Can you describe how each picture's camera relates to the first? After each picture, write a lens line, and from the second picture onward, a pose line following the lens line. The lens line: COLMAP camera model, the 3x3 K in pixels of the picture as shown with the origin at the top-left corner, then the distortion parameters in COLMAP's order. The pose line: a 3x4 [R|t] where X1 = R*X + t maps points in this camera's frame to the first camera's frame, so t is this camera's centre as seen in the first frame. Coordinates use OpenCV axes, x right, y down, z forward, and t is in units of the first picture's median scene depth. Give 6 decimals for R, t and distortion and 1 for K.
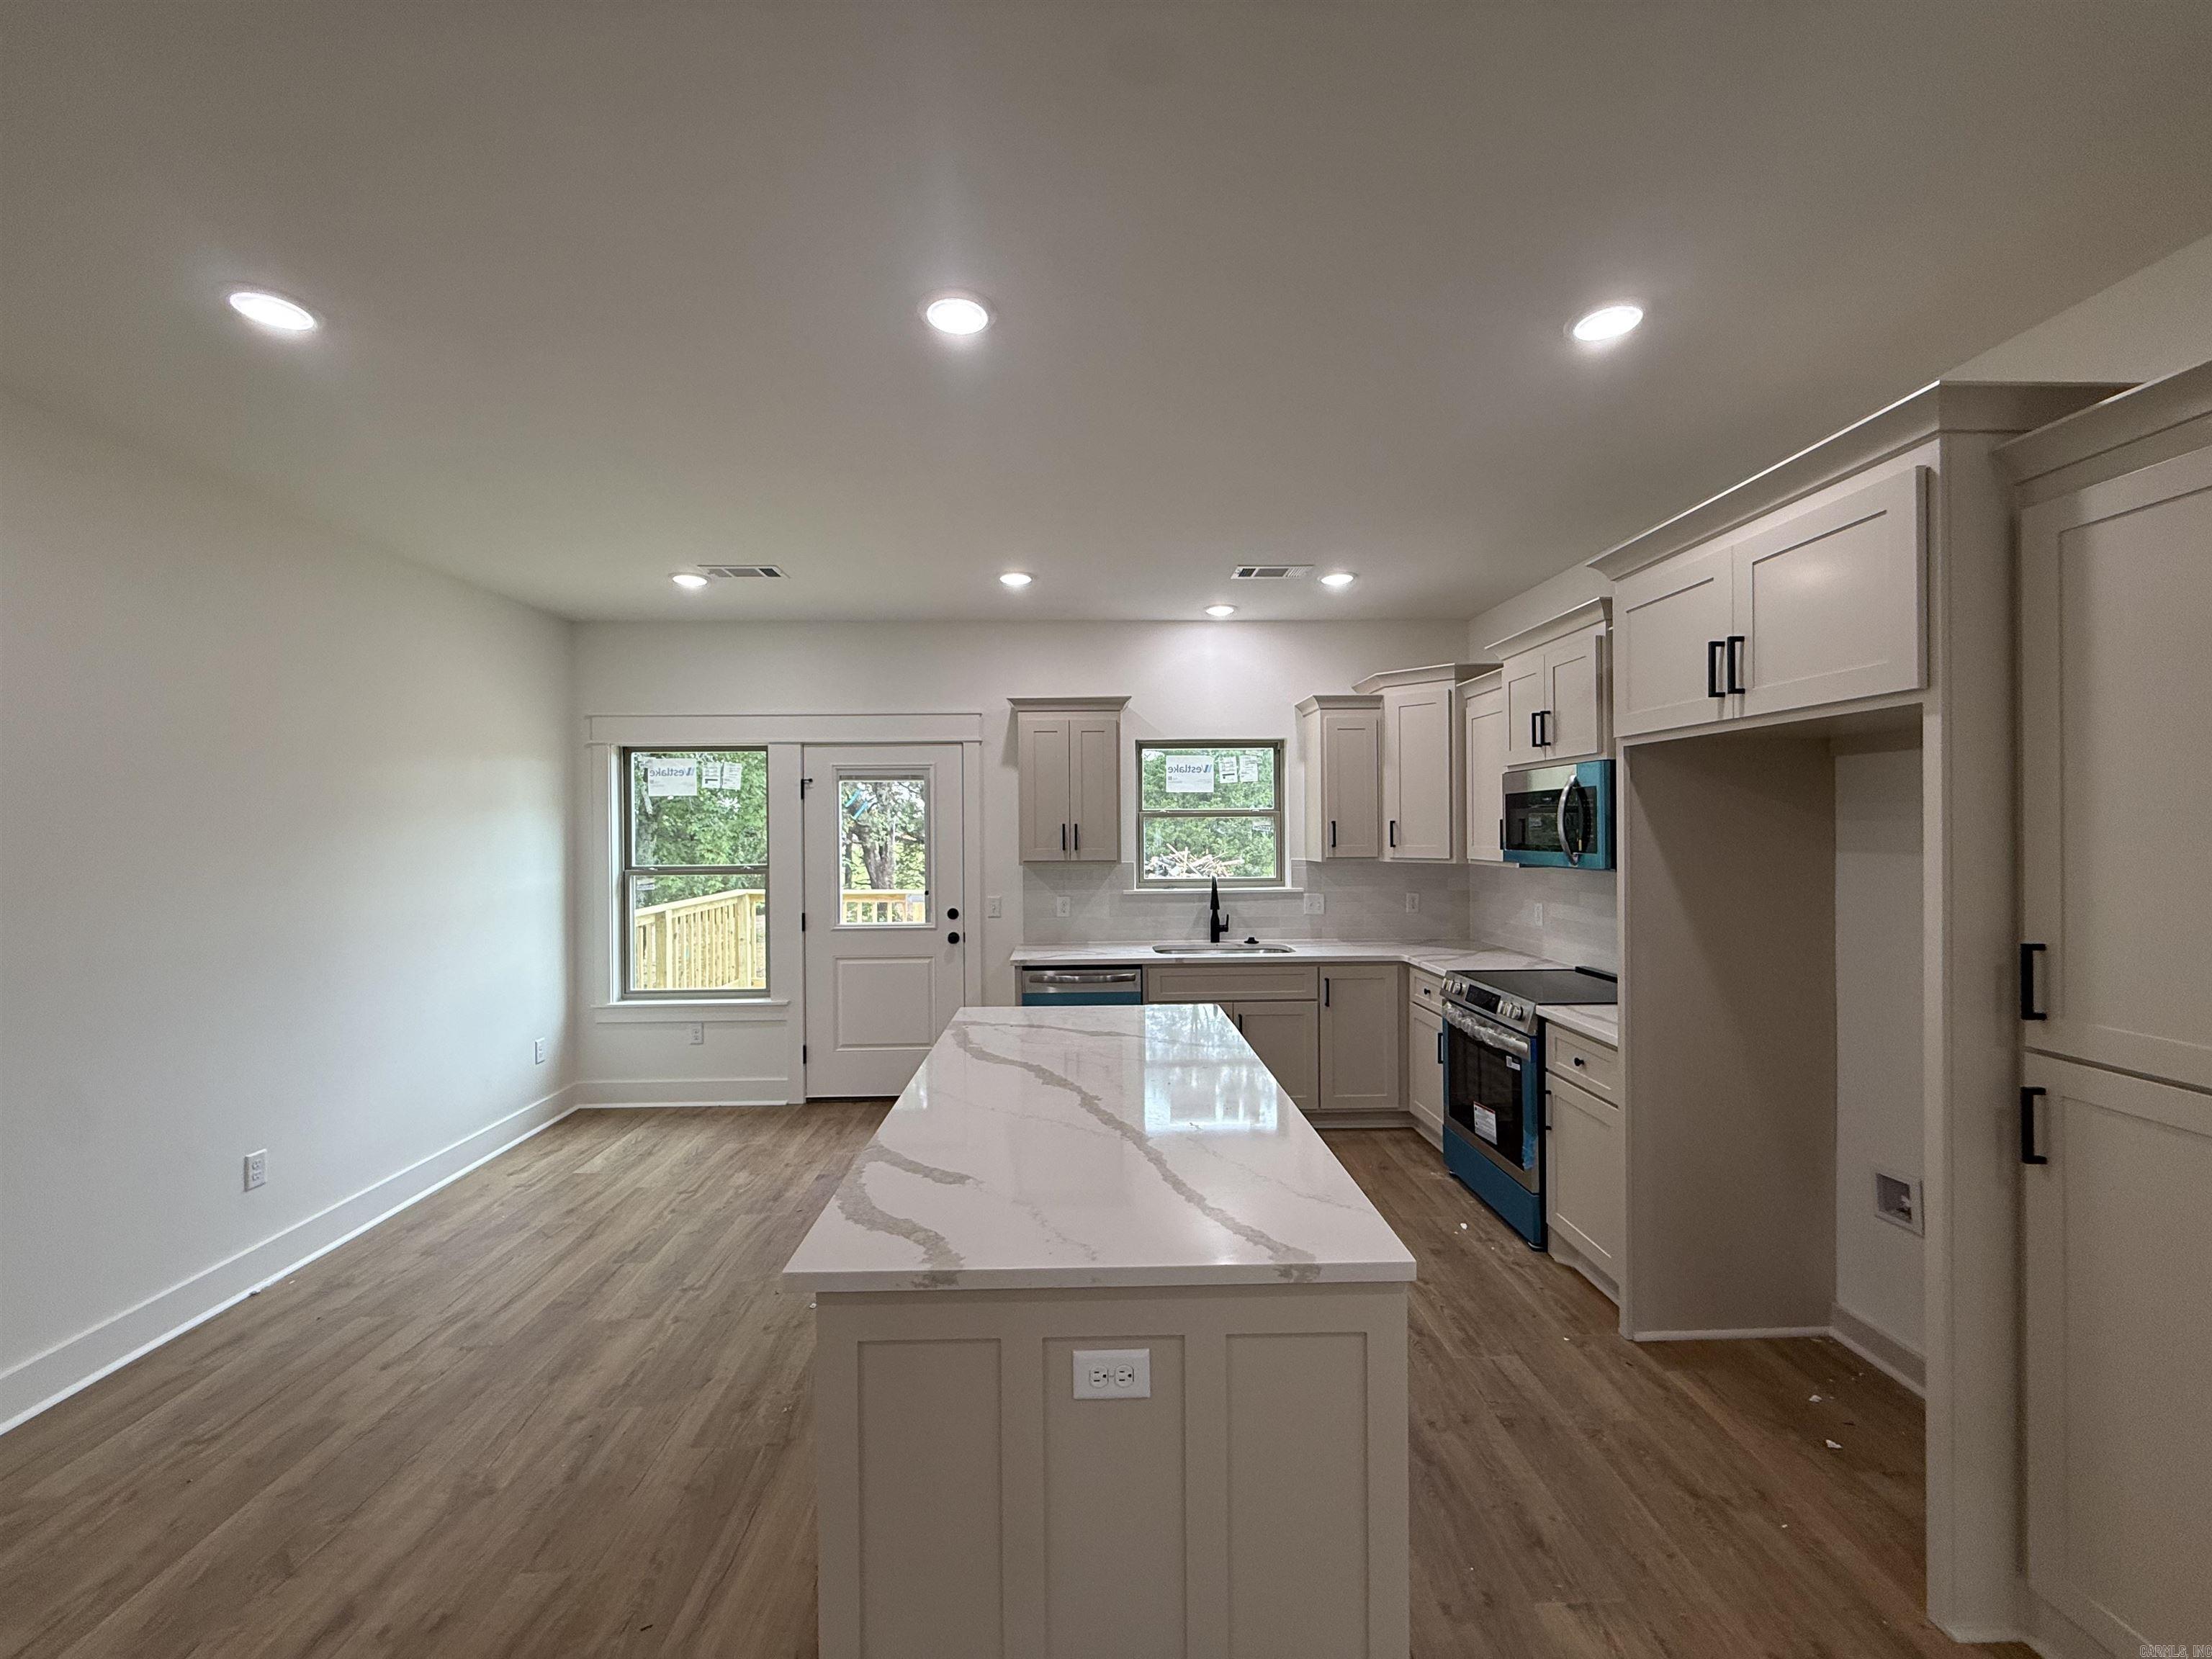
lens RADIAL K [[883.0, 0, 1097.2], [0, 883.0, 829.6], [0, 0, 1]] dist [0.001040, -0.000061]
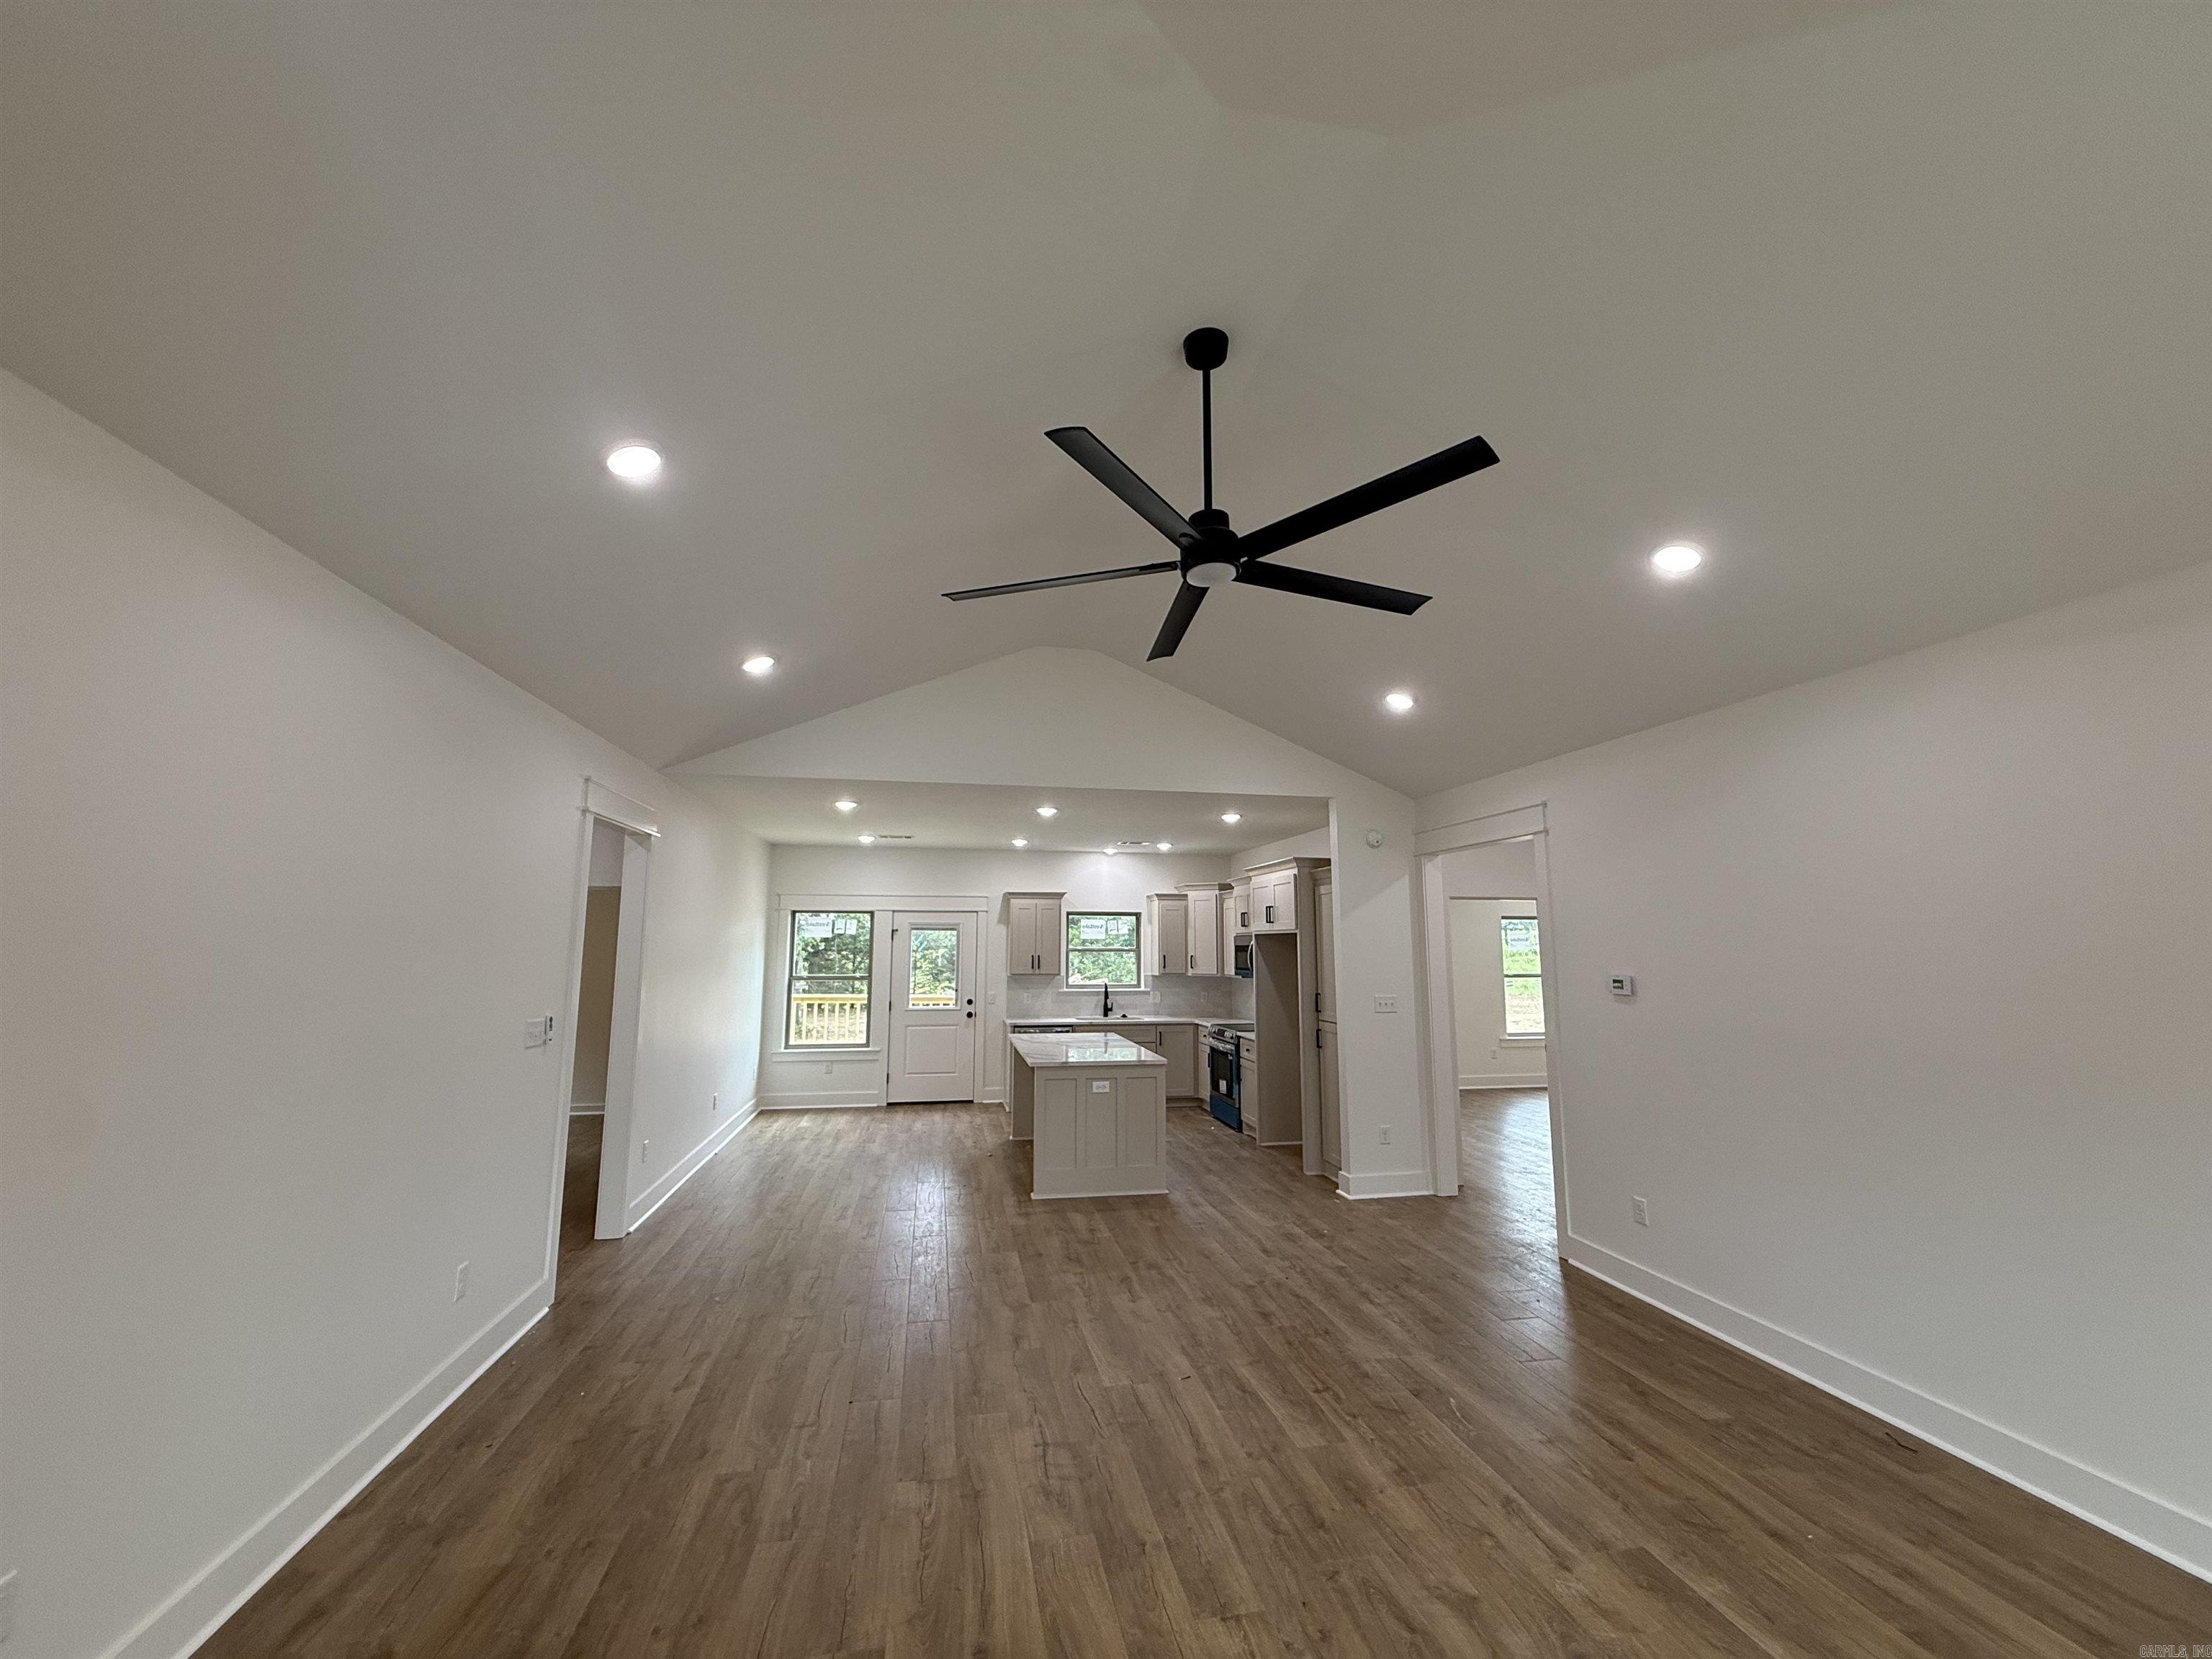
lens RADIAL K [[883.0, 0, 1098.5], [0, 883.0, 834.7], [0, 0, 1]] dist [0.001040, -0.000061]
pose [[0.987314, 0.031380, 0.155648, -0.207769], [-0.011219, 0.991613, -0.128753, -0.020855], [-0.158383, 0.125373, 0.979386, -1.004731]]
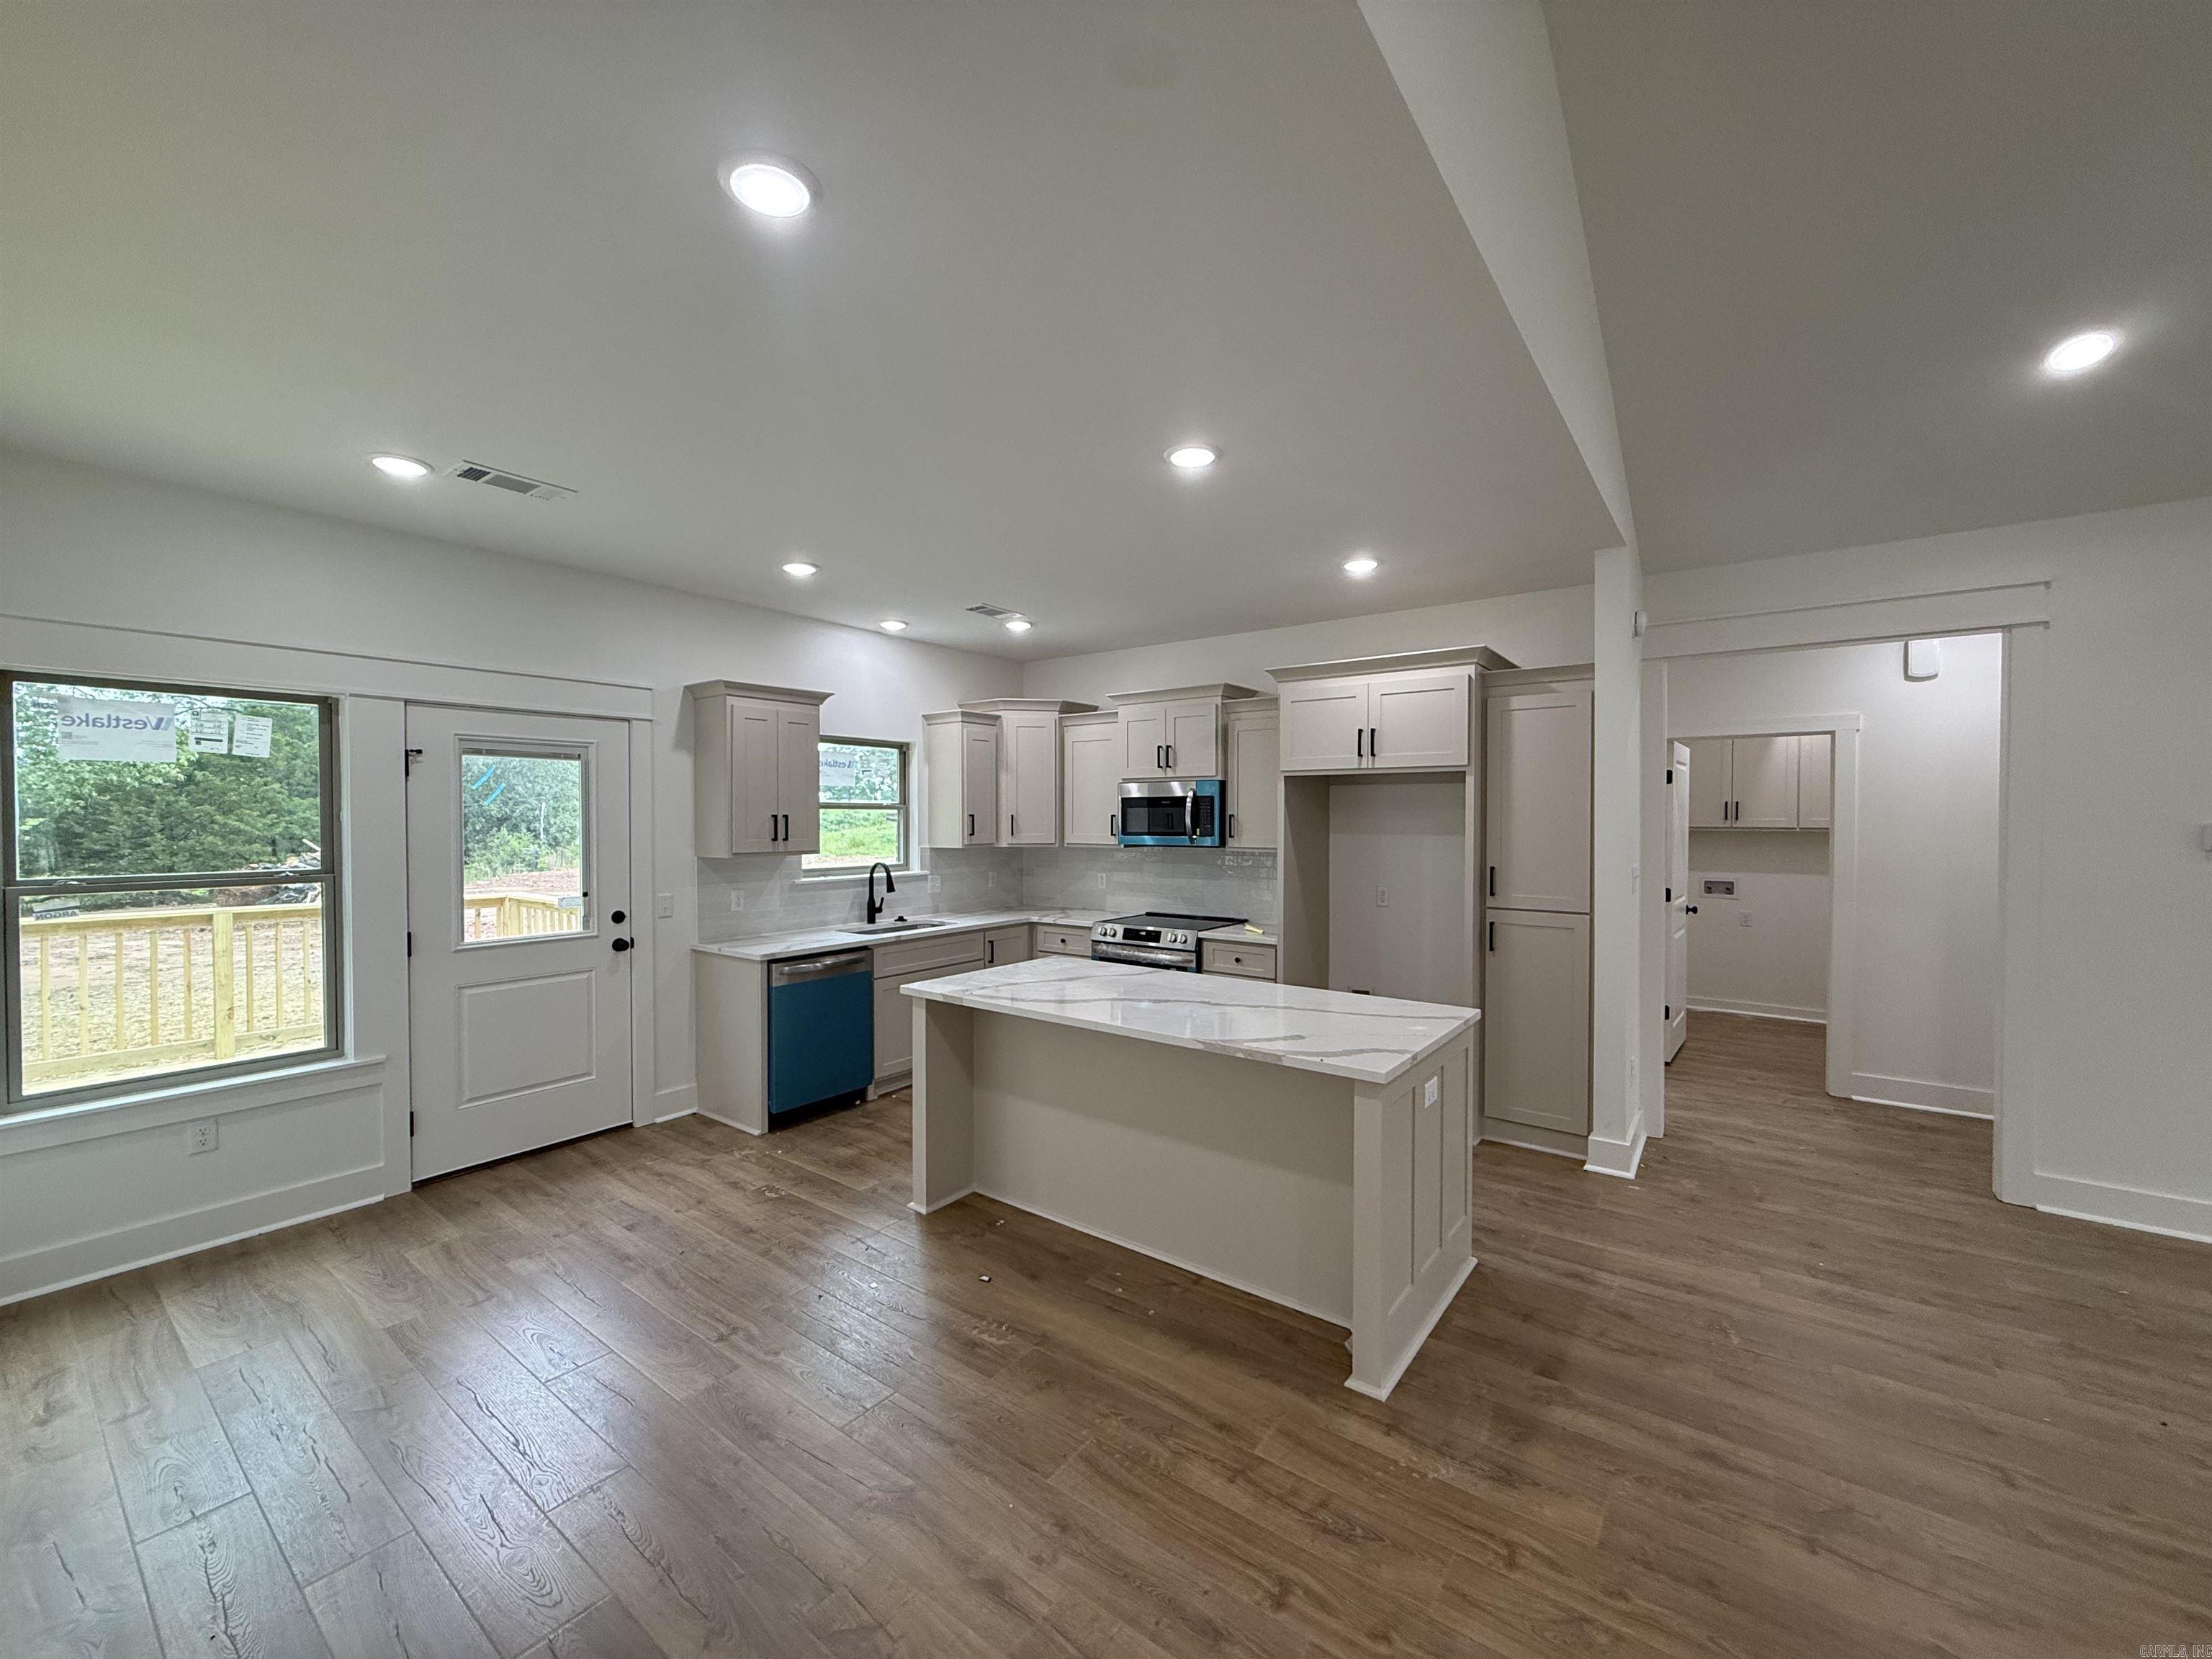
lens RADIAL K [[883.0, 0, 1099.3], [0, 883.0, 829.3], [0, 0, 1]] dist [0.001040, -0.000061]
pose [[0.621326, -0.003230, 0.783545, -0.578247], [-0.003617, 0.999969, 0.006990, 0.001750], [-0.783544, -0.007178, 0.621295, 0.099102]]
